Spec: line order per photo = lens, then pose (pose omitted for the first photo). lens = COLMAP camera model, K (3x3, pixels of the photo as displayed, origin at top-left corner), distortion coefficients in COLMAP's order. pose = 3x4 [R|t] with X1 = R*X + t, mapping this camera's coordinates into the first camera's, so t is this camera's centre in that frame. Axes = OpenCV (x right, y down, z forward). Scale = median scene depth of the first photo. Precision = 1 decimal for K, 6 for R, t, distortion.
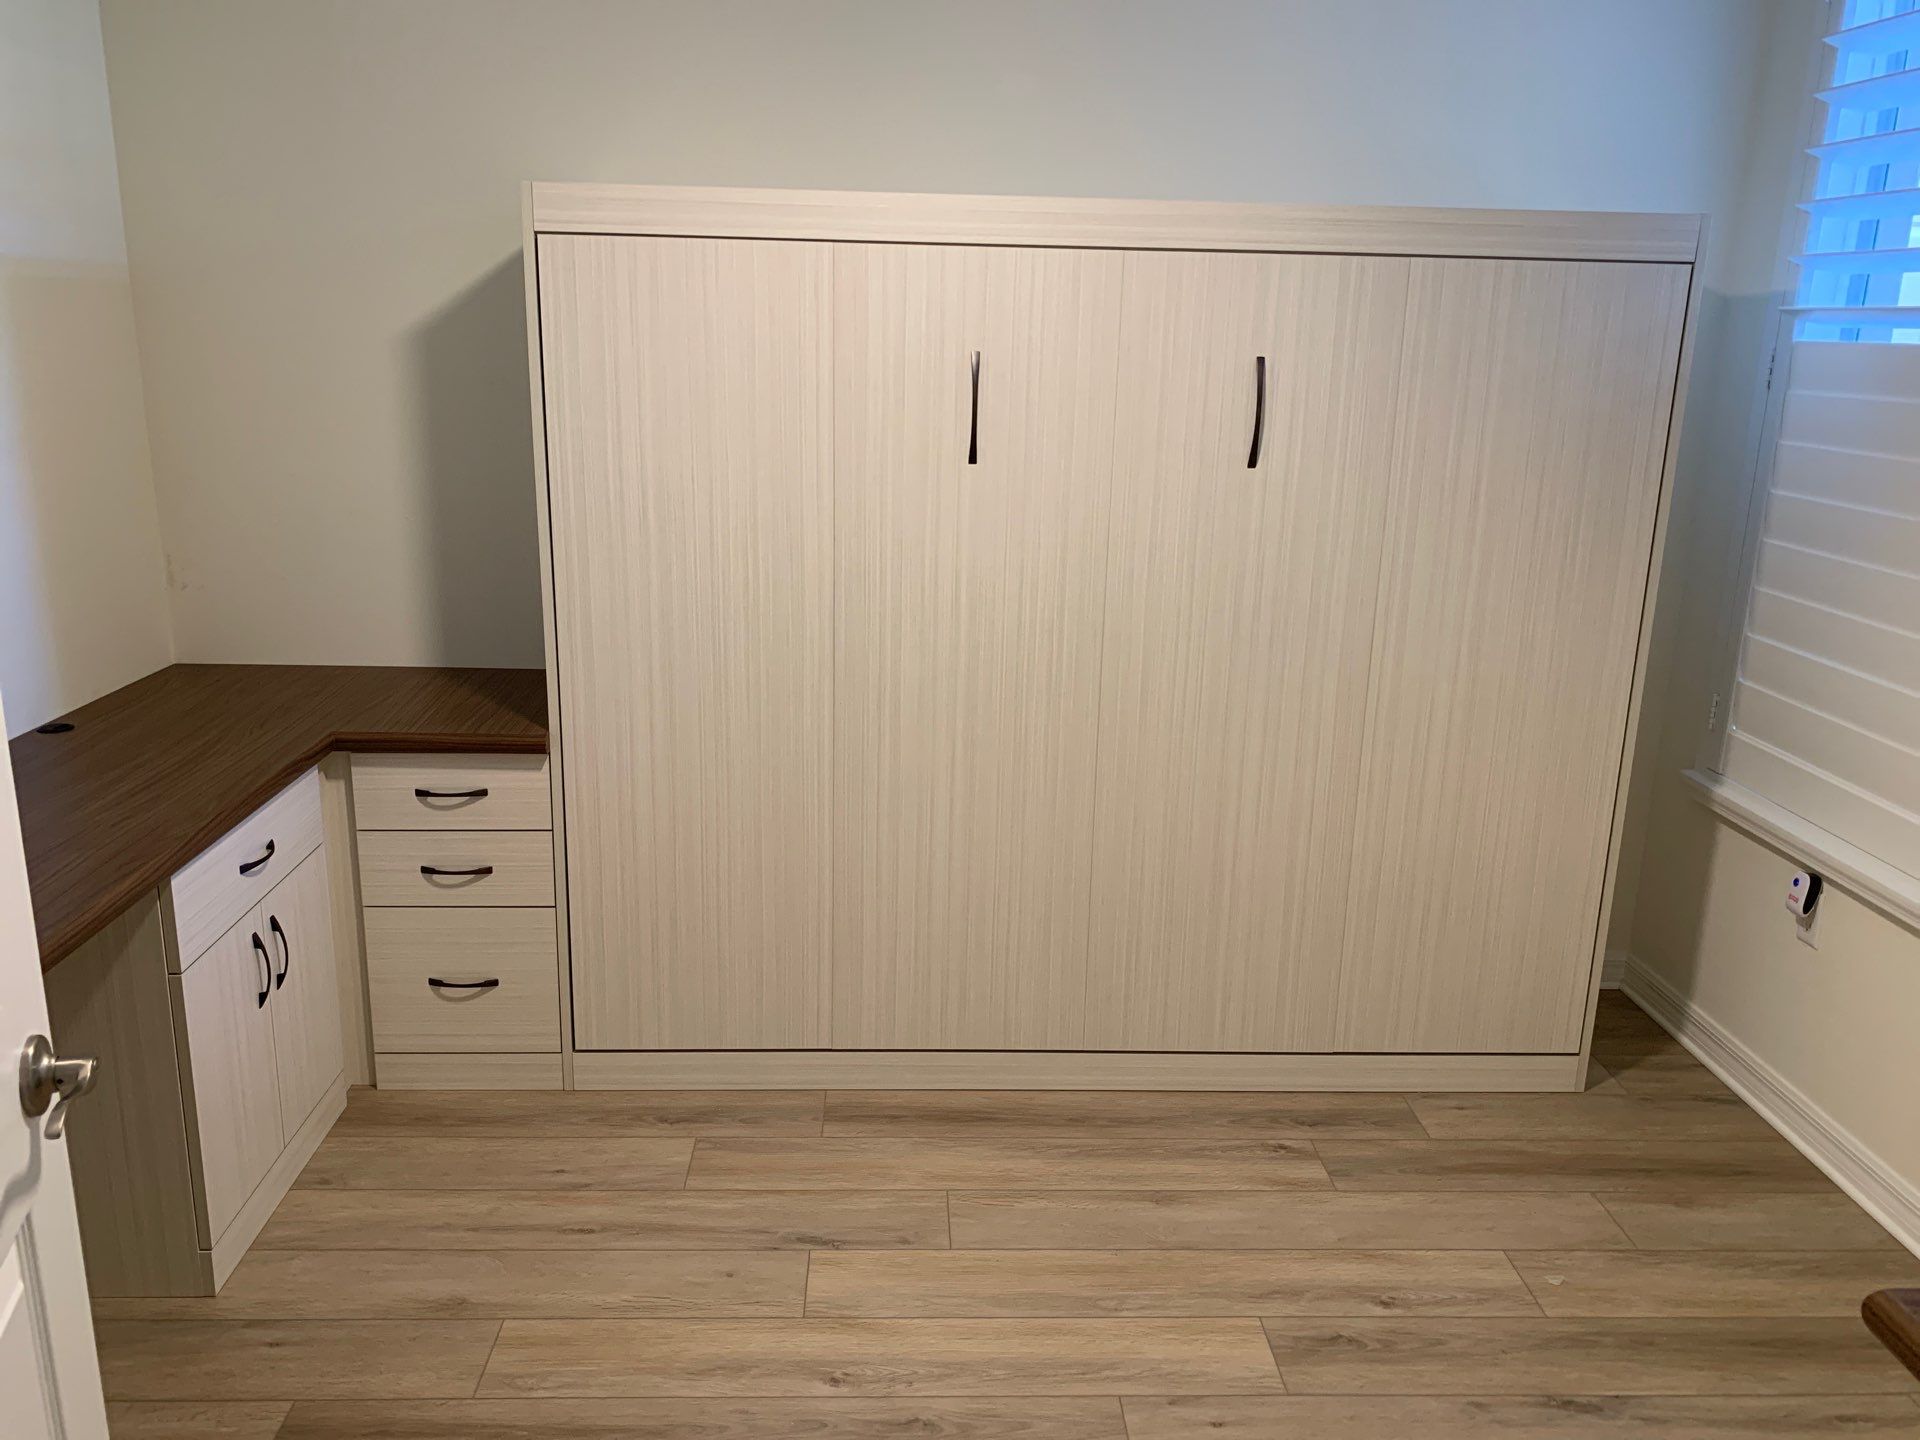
lens RADIAL K [[1478.6, 0, 947.9], [0, 1478.6, 725.3], [0, 0, 1]] dist [0.028011, -0.021141]
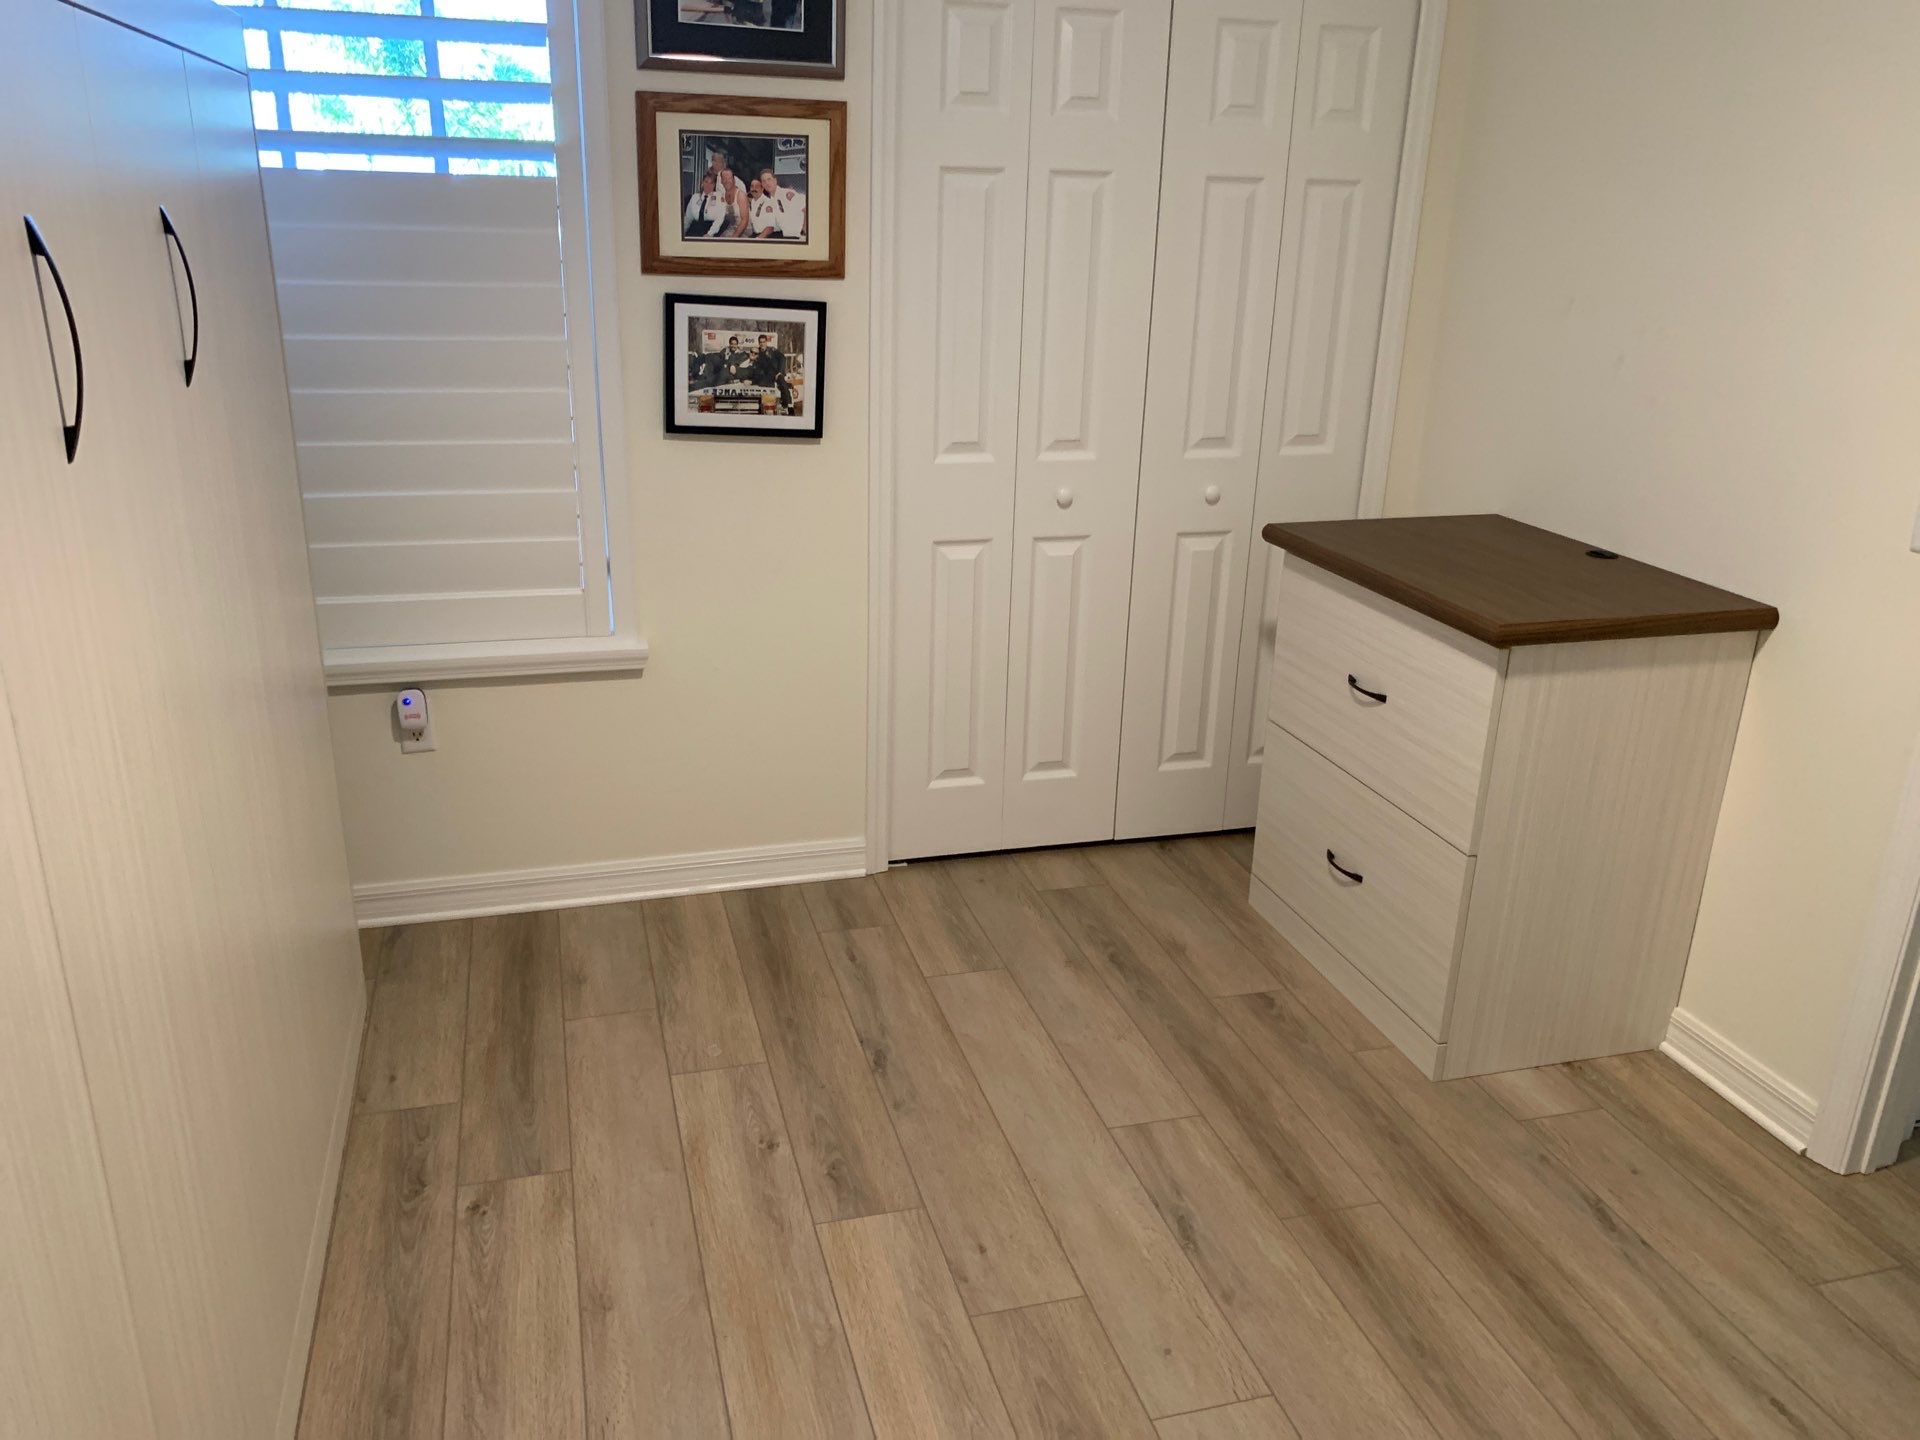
lens RADIAL K [[1478.6, 0, 949.6], [0, 1478.6, 727.7], [0, 0, 1]] dist [0.028011, -0.021141]
pose [[-0.232906, -0.356064, 0.904971, -0.747890], [0.225362, 0.885471, 0.406391, -0.343964], [-0.946027, 0.298597, -0.125988, 1.226414]]
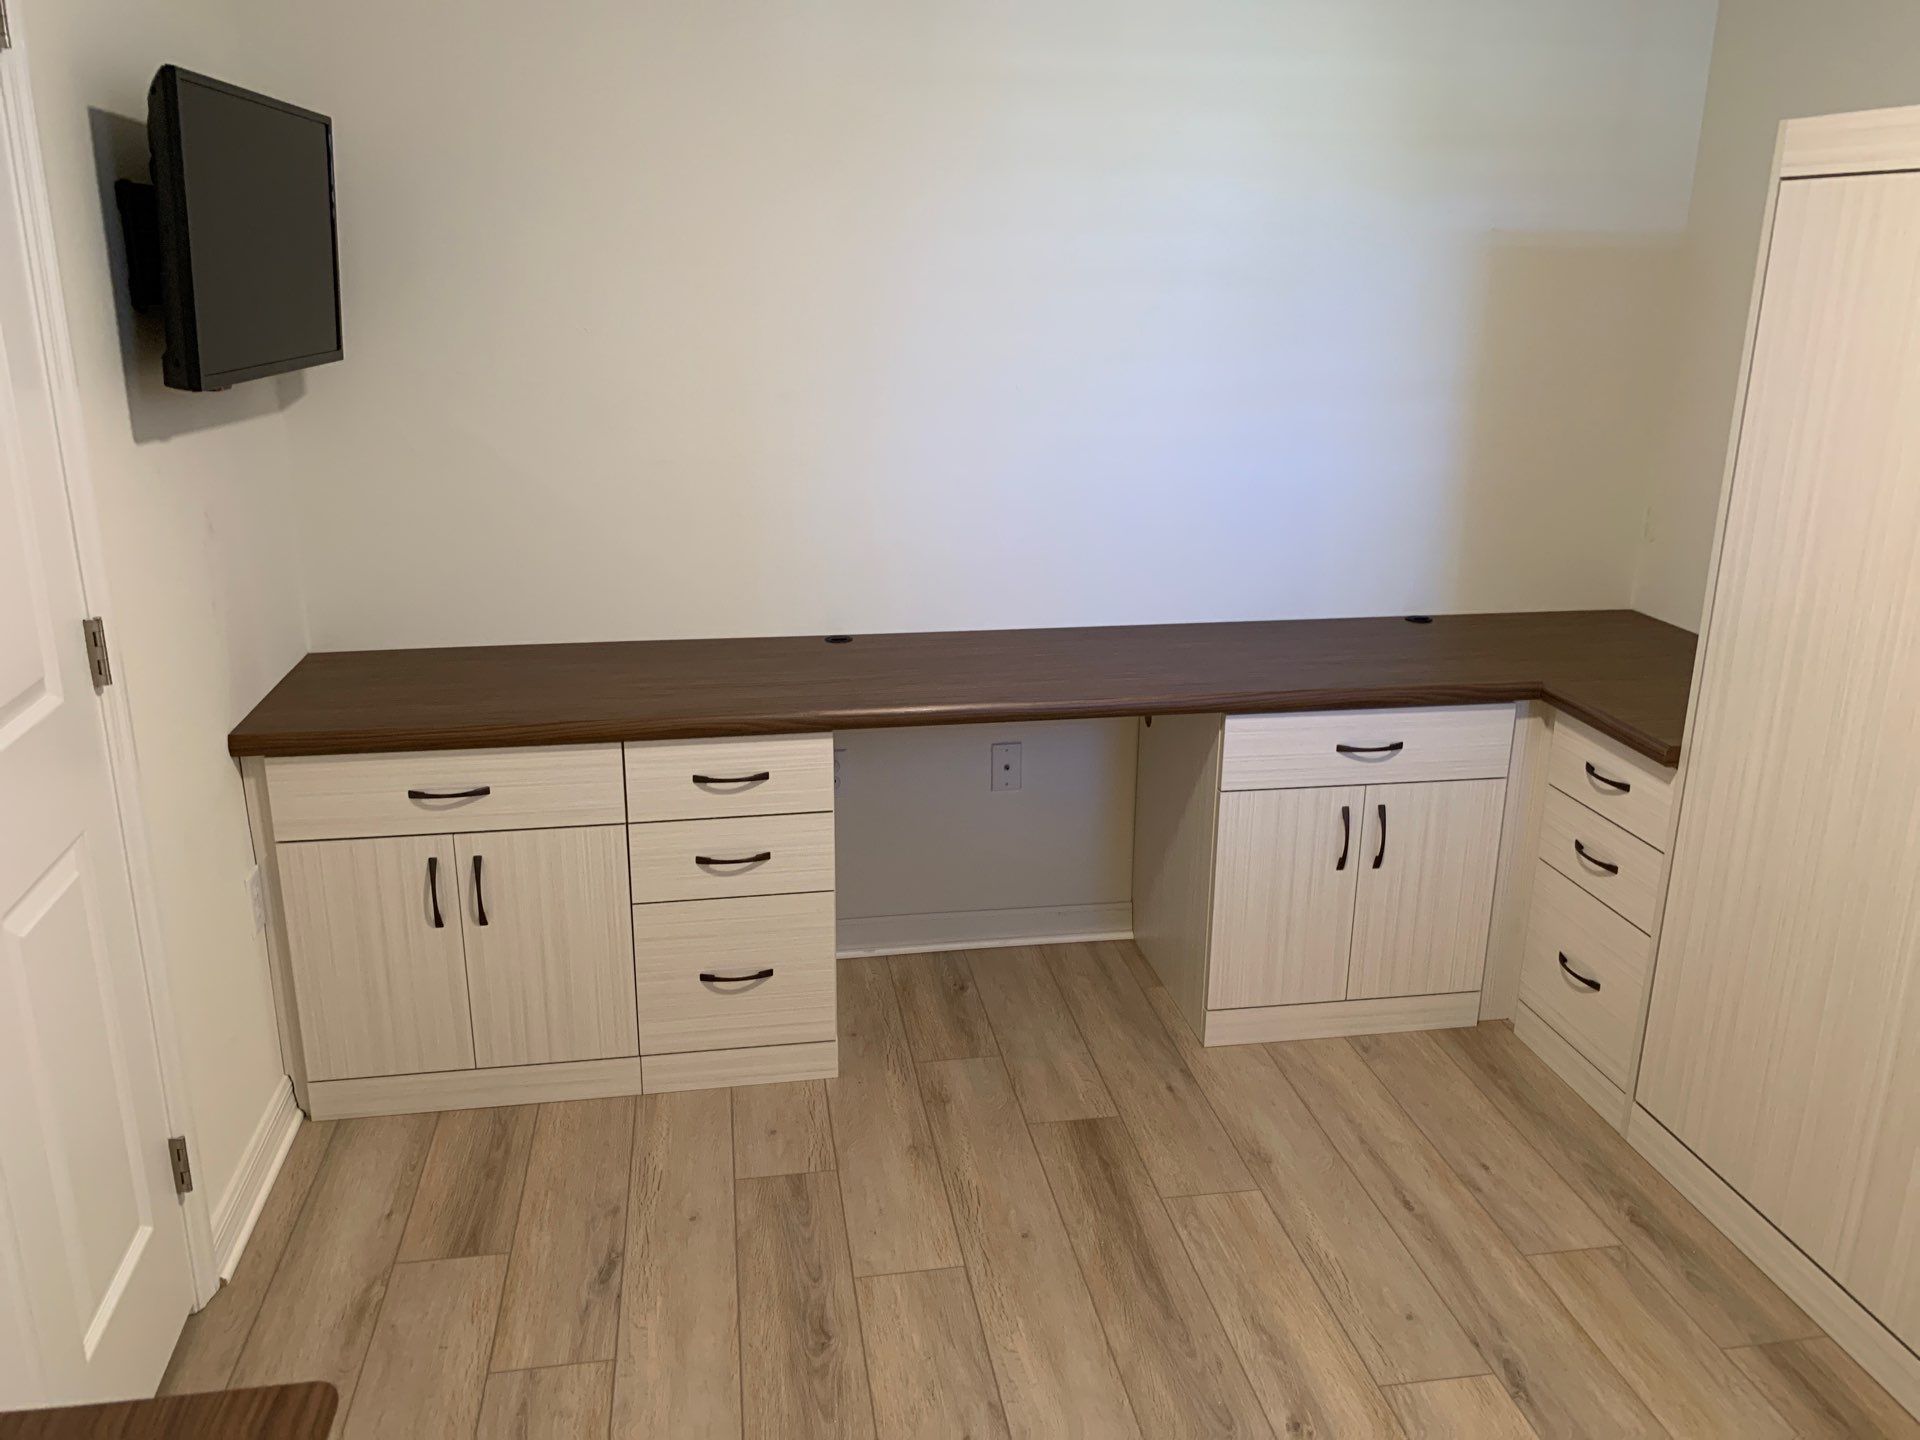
lens RADIAL K [[1478.6, 0, 964.9], [0, 1478.6, 703.3], [0, 0, 1]] dist [0.028011, -0.021141]
pose [[0.134930, 0.266428, -0.954364, 0.512936], [-0.266507, 0.937437, 0.224023, -0.103716], [0.954342, 0.224117, 0.197494, 0.403578]]
